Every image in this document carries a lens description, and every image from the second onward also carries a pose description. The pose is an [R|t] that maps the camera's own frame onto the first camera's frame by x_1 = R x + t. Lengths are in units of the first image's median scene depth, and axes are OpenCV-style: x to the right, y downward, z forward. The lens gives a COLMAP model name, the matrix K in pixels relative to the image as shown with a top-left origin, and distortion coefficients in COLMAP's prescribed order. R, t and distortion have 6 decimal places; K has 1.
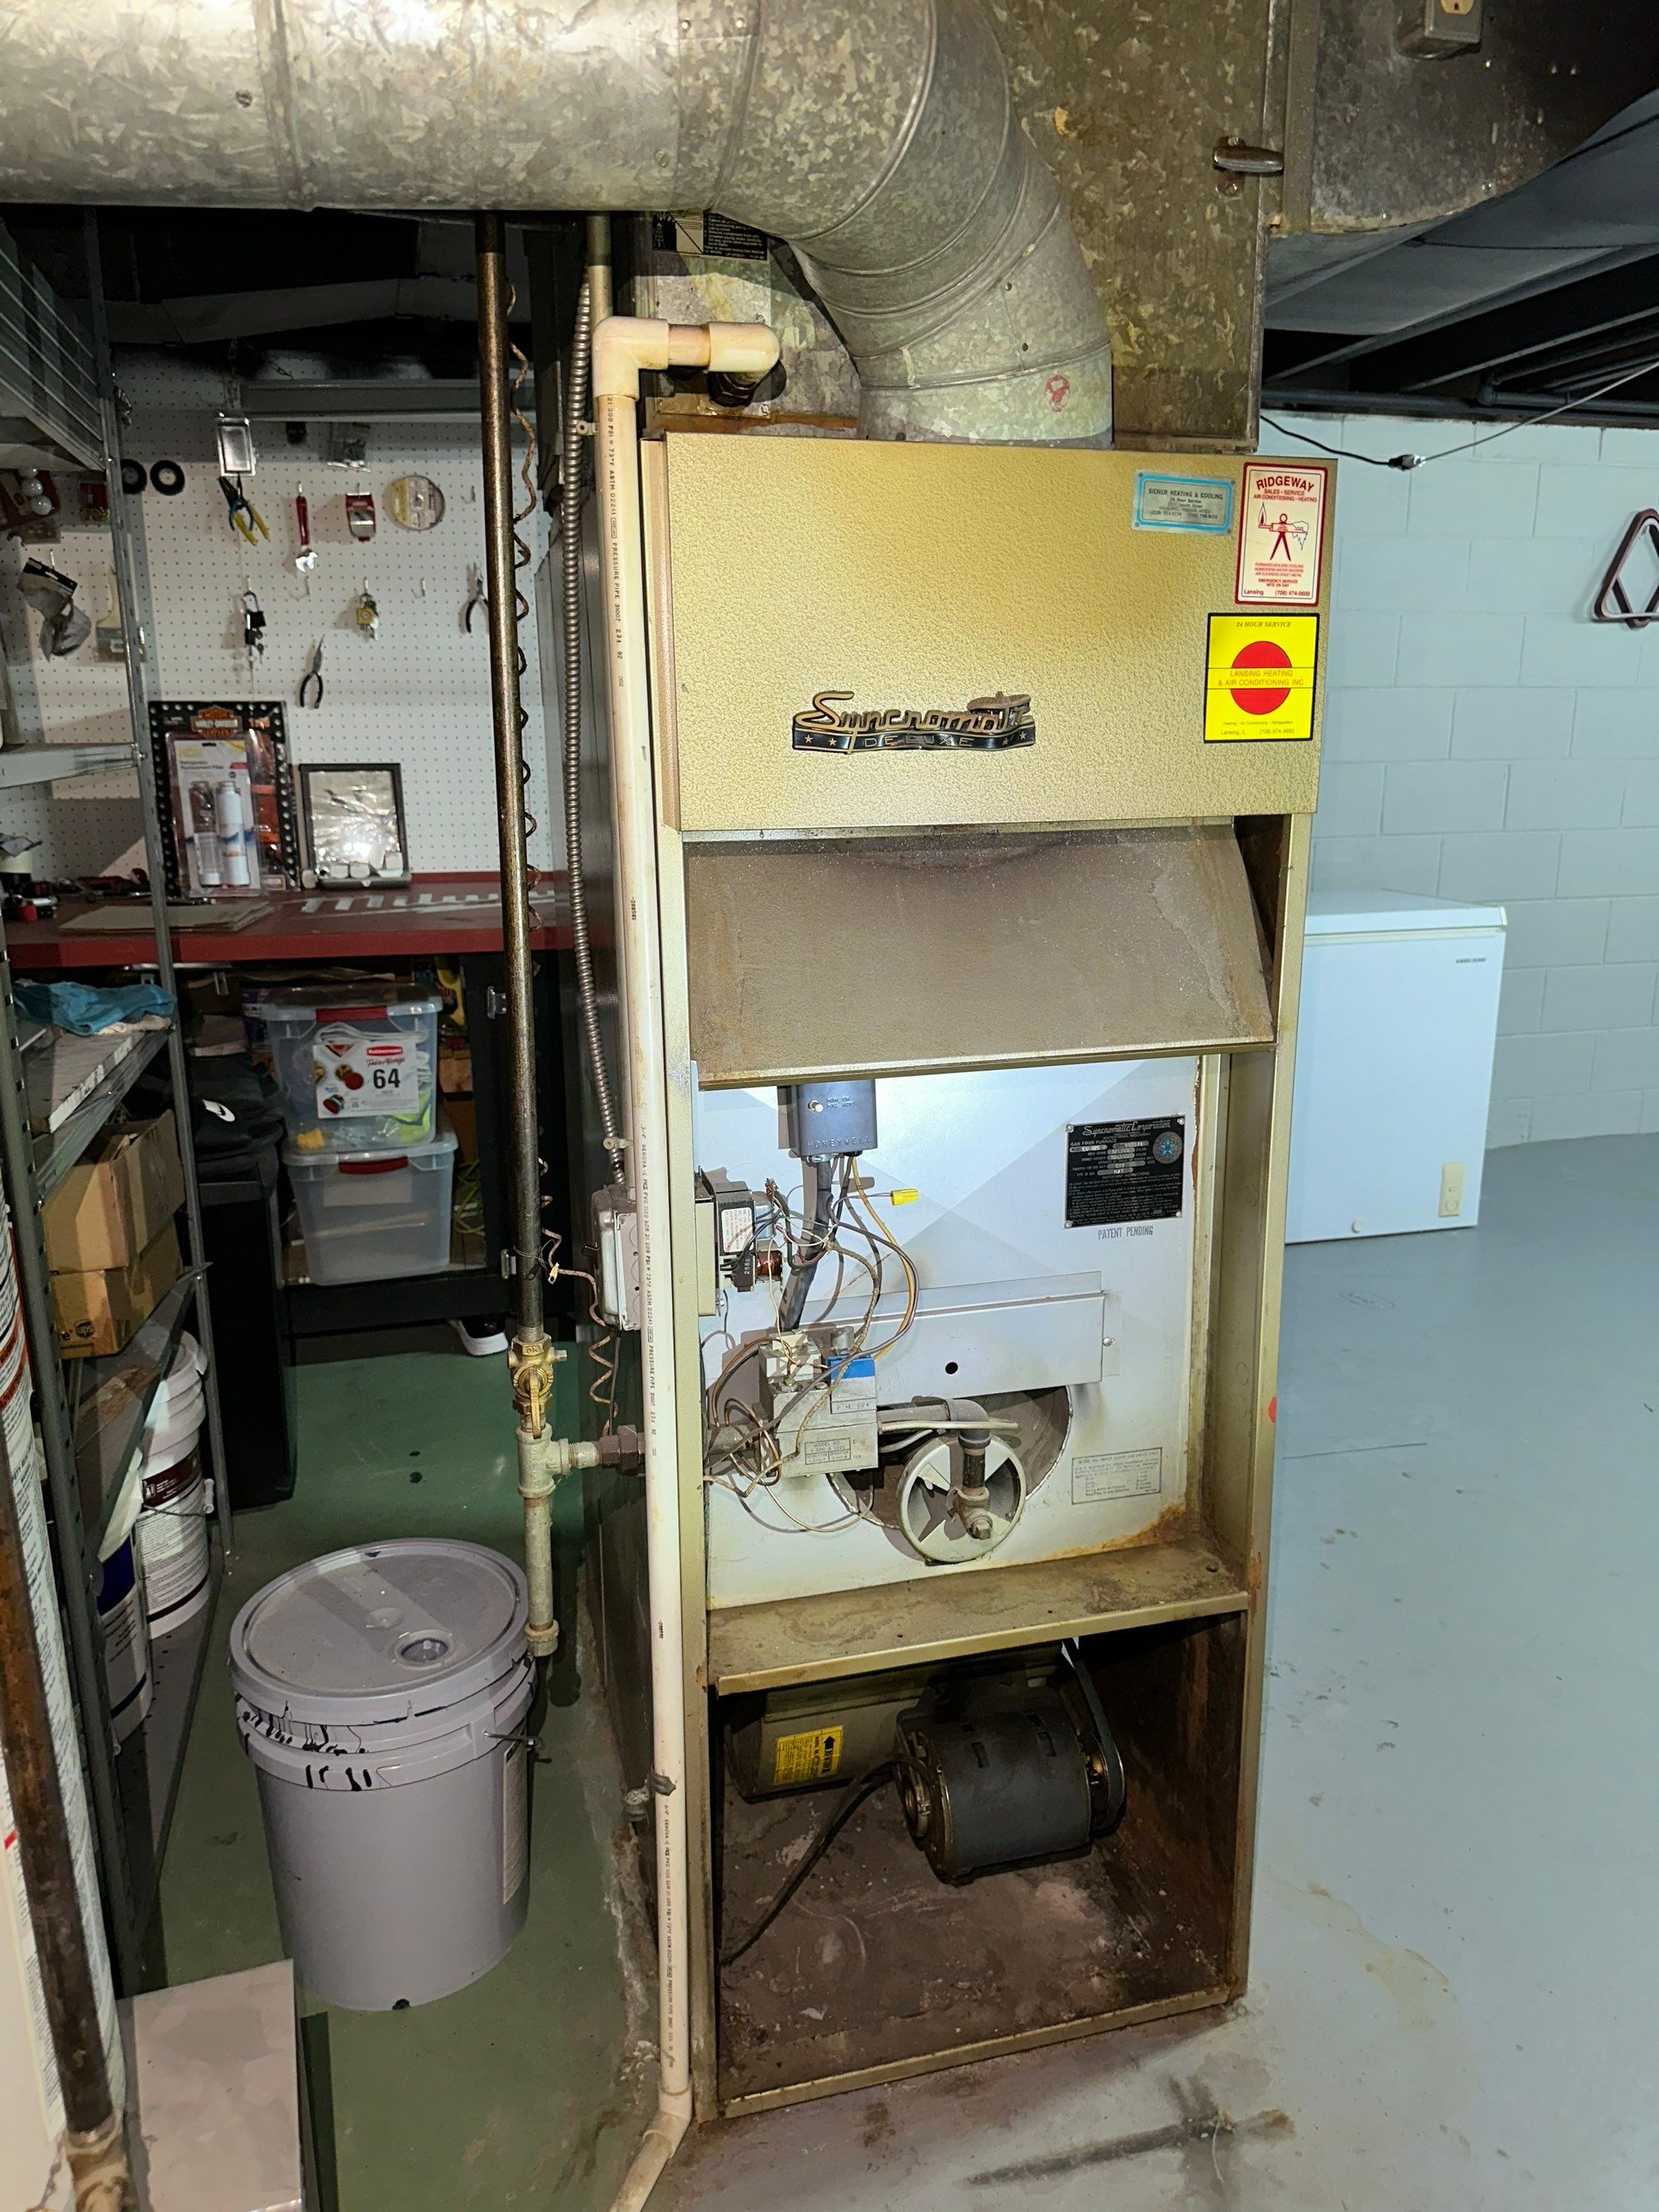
lens RADIAL K [[1567.8, 0, 825.3], [0, 1567.8, 1135.1], [0, 0, 1]] dist [0.021420, -0.054140]
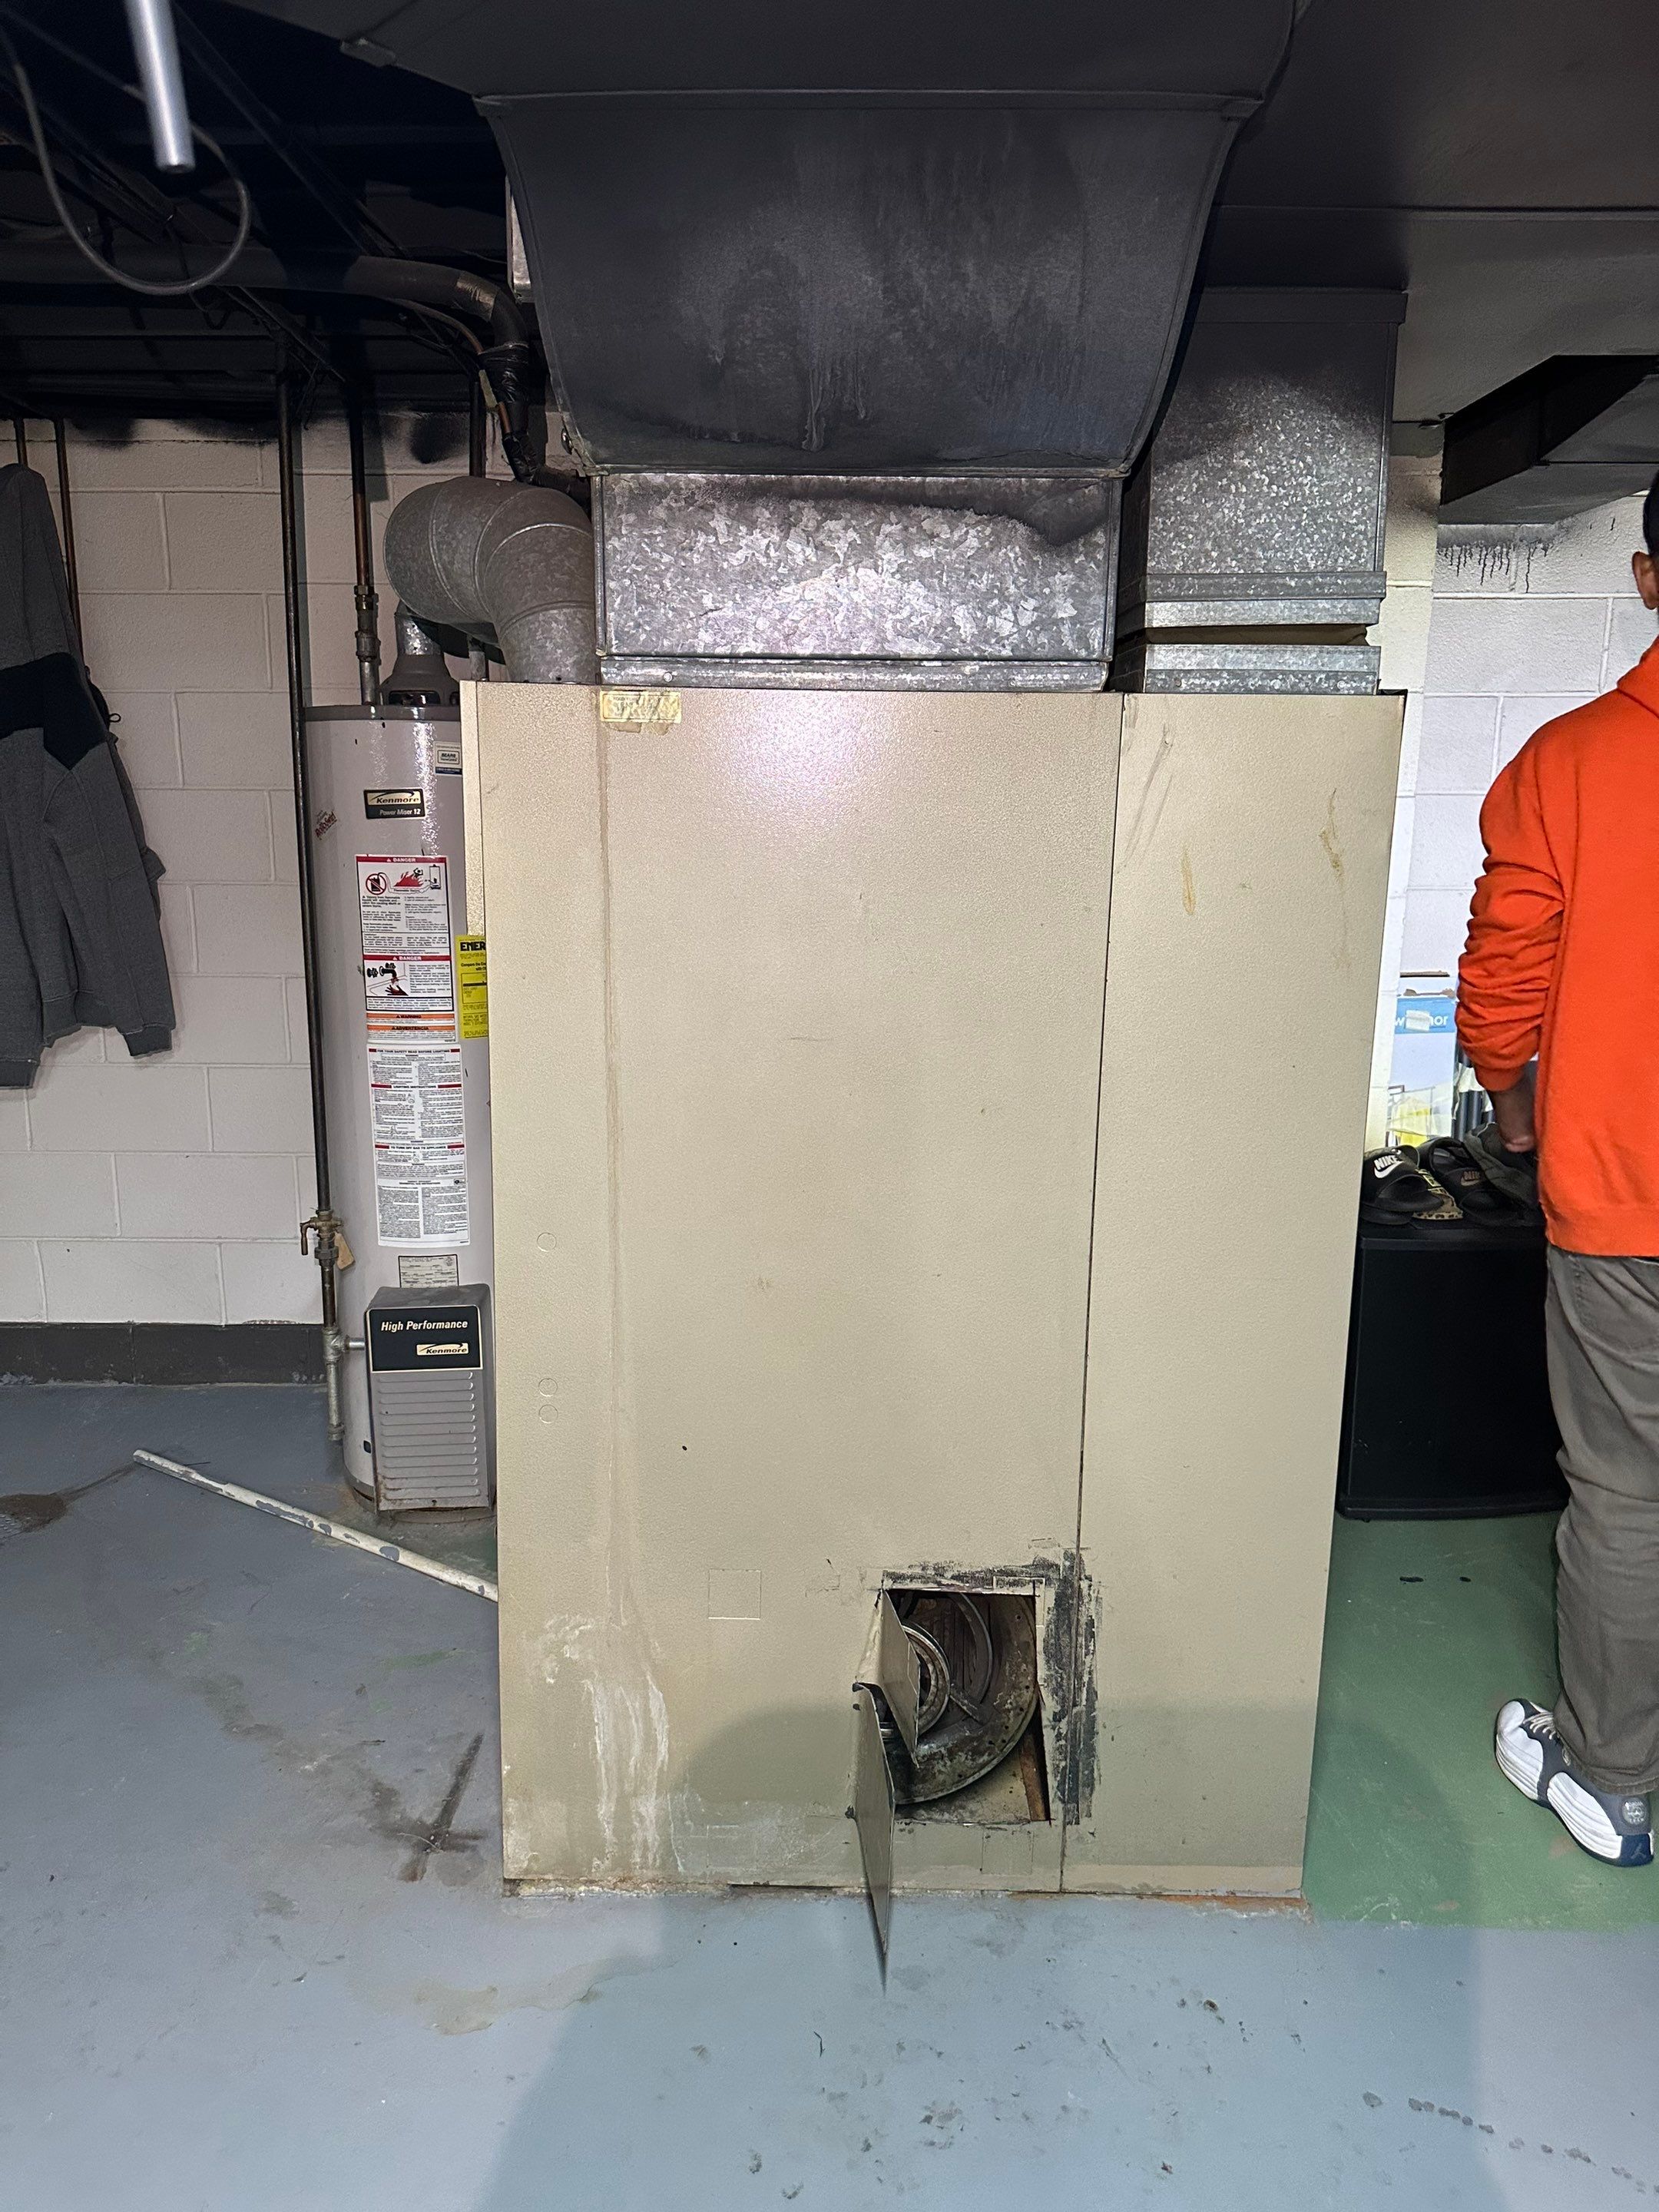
lens RADIAL K [[1567.8, 0, 823.1], [0, 1567.8, 1105.6], [0, 0, 1]] dist [0.021420, -0.054140]
pose [[-0.272058, 0.208247, -0.939477, 0.606305], [-0.250977, 0.927156, 0.278195, -0.207296], [0.928975, 0.311472, -0.199975, 0.634836]]
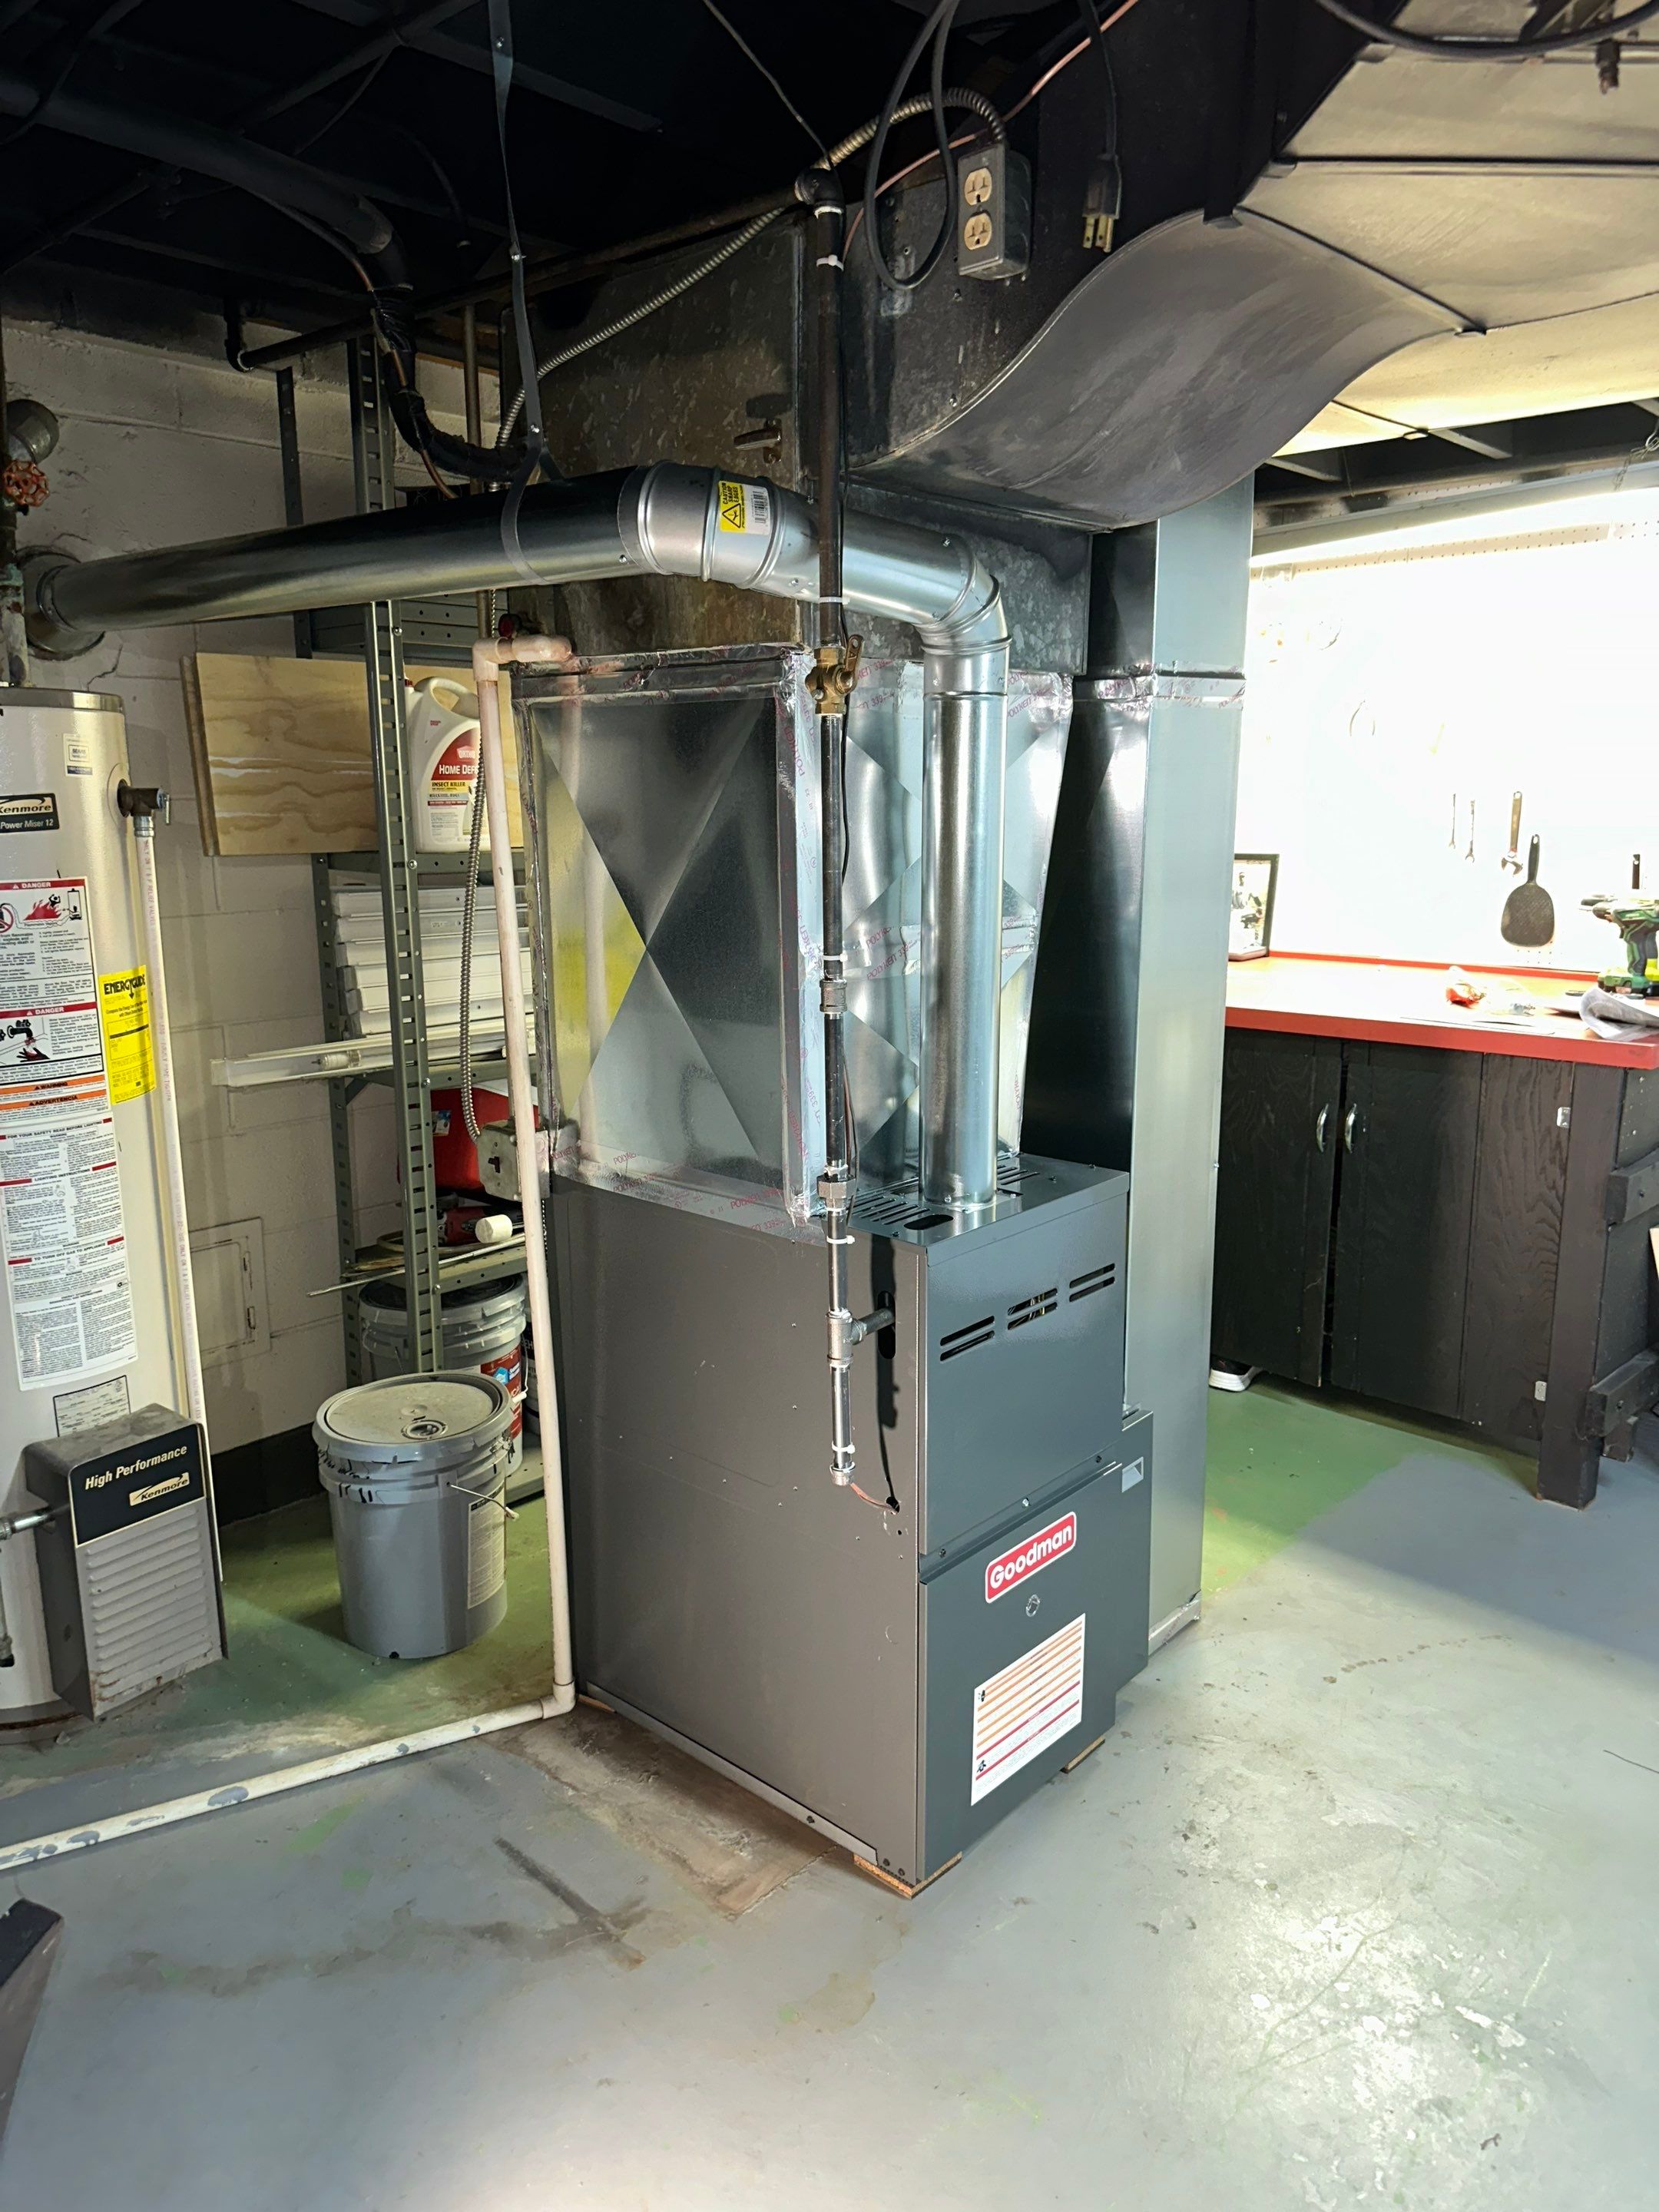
lens RADIAL K [[1567.8, 0, 847.5], [0, 1567.8, 1139.4], [0, 0, 1]] dist [0.021420, -0.054140]
pose [[0.531967, 0.192215, -0.824660, 0.588847], [-0.221121, 0.971637, 0.083834, -0.069603], [0.817384, 0.137752, 0.559382, 0.156673]]
